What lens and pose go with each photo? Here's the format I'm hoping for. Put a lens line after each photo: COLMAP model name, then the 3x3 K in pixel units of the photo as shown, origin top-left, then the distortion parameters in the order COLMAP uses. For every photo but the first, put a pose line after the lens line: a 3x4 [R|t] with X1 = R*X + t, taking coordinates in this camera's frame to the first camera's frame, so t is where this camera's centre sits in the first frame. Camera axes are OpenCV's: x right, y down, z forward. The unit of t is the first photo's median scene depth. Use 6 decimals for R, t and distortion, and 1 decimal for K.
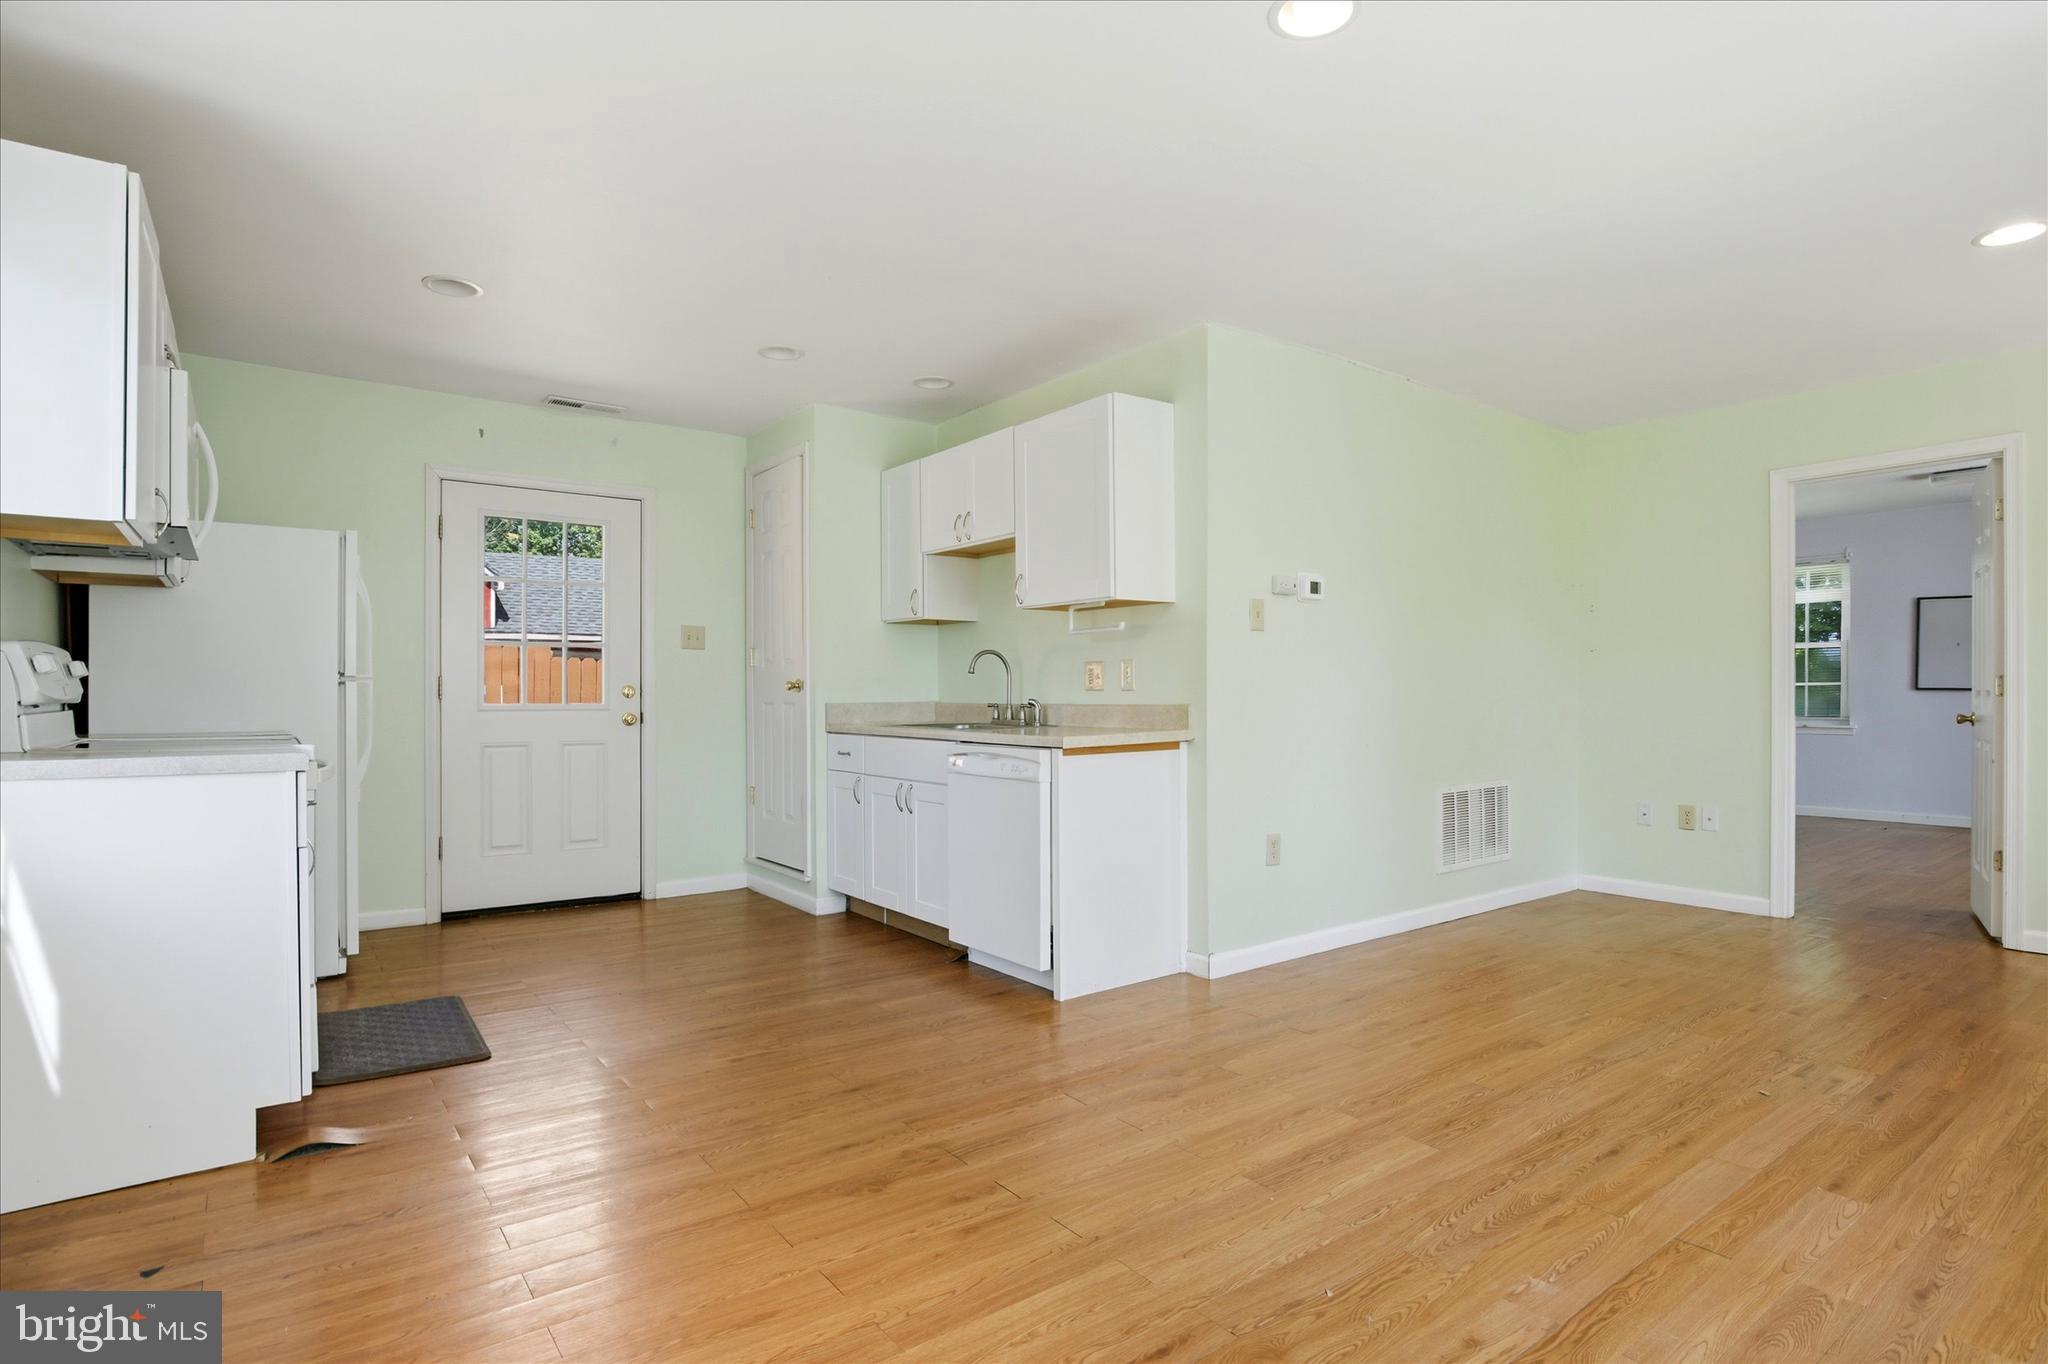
lens RADIAL K [[1033.5, 0, 1012.9], [0, 1033.5, 688.1], [0, 0, 1]] dist [-0.019223, 0.002501]
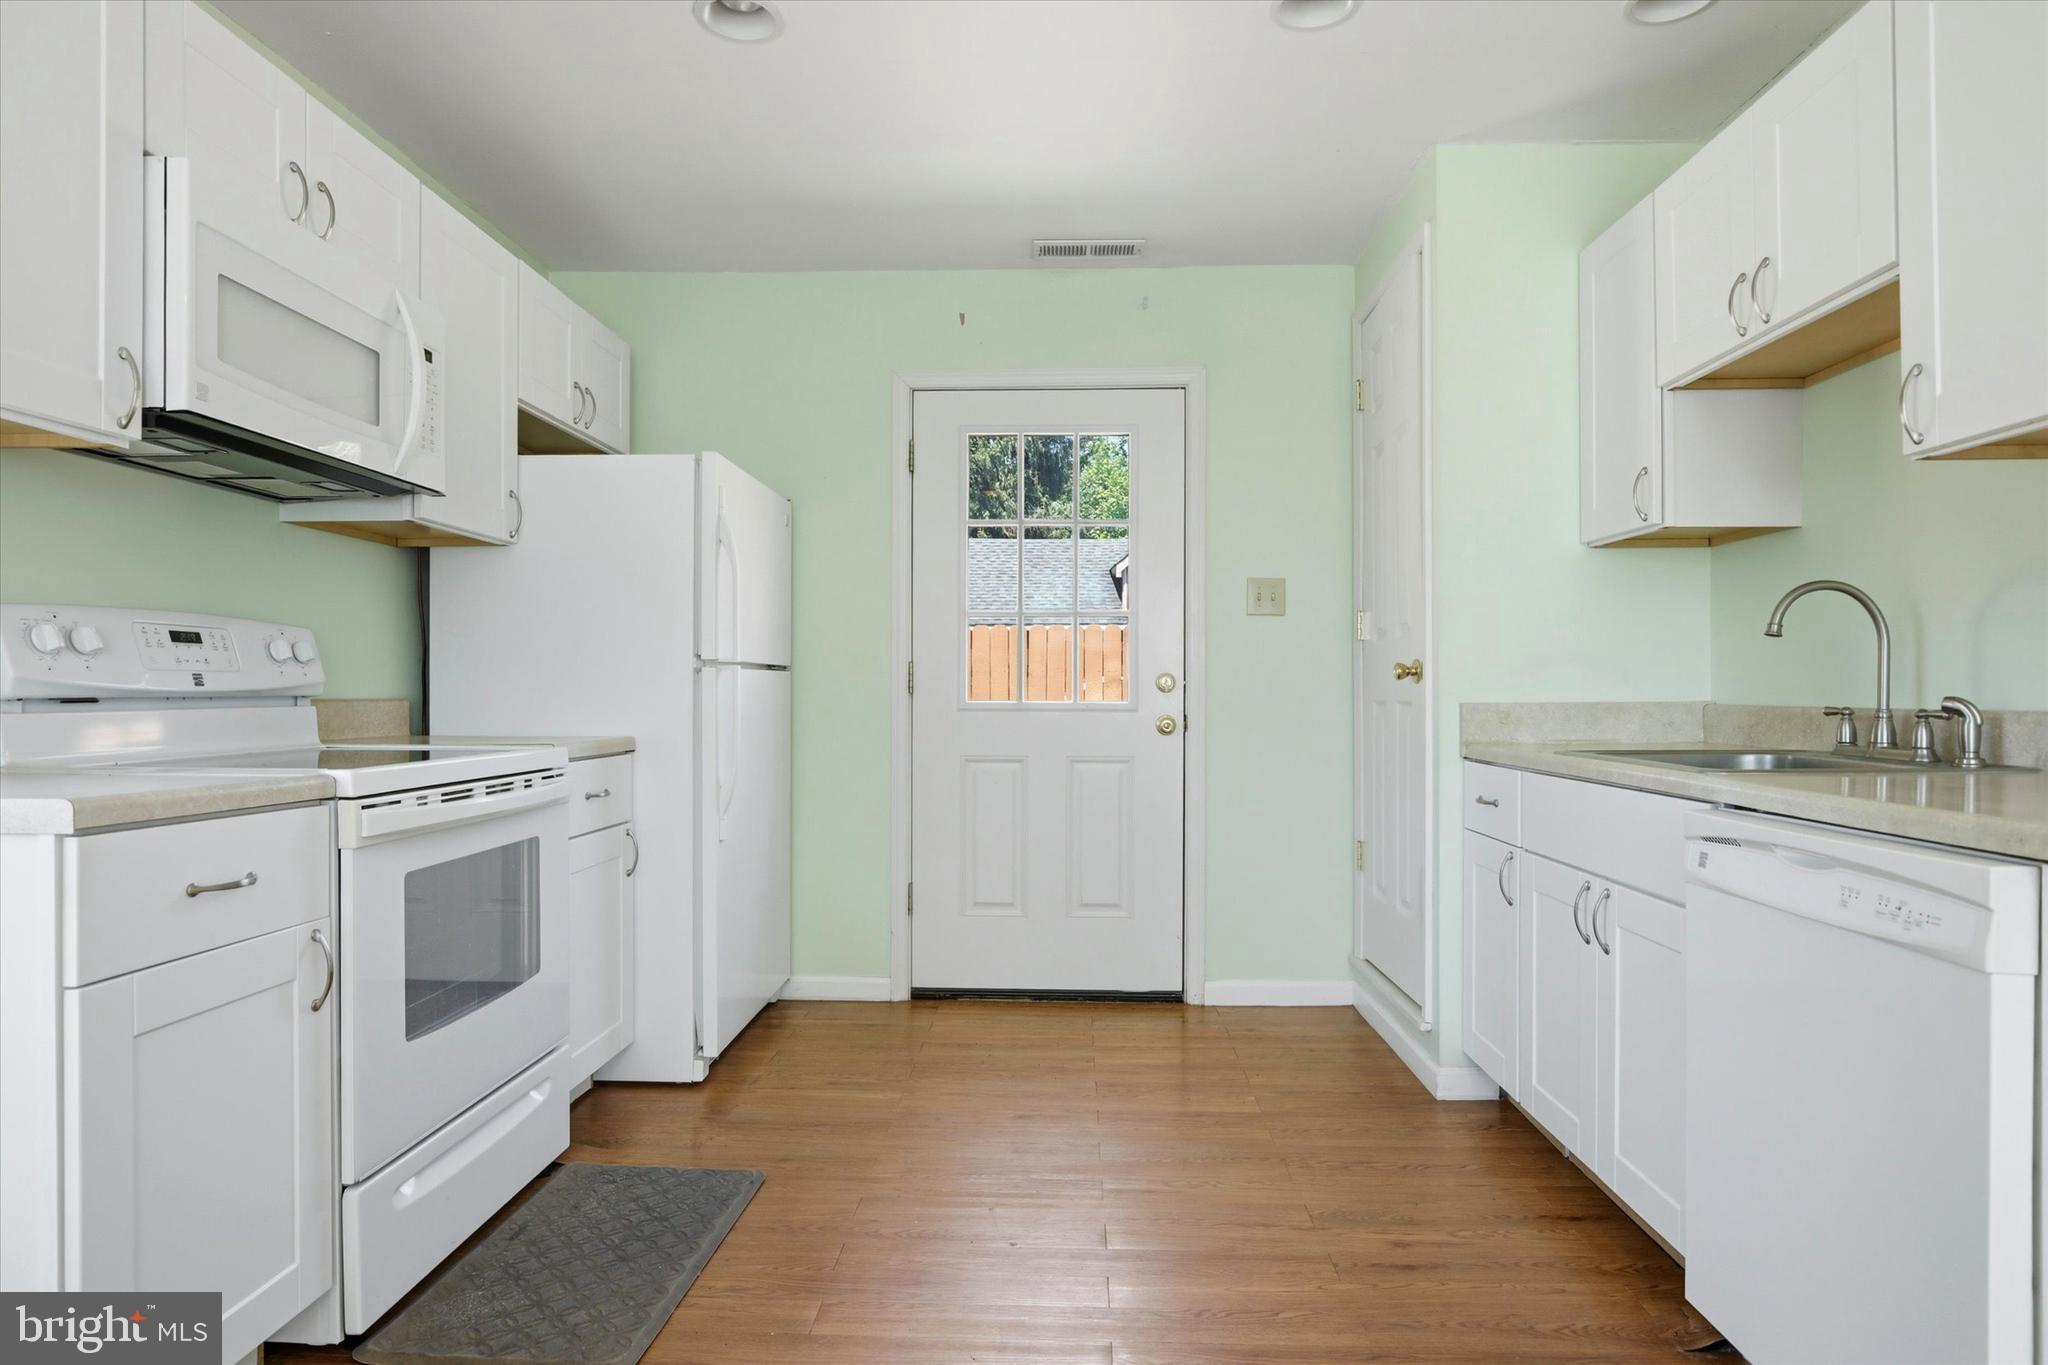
lens RADIAL K [[1151.8, 0, 1025.4], [0, 1151.8, 692.2], [0, 0, 1]] dist [-0.015591, -0.000484]
pose [[0.789781, 0.002427, -0.613385, 0.005239], [0.002235, 0.999974, 0.006834, 0.004690], [0.613385, -0.006769, 0.789755, 0.426641]]
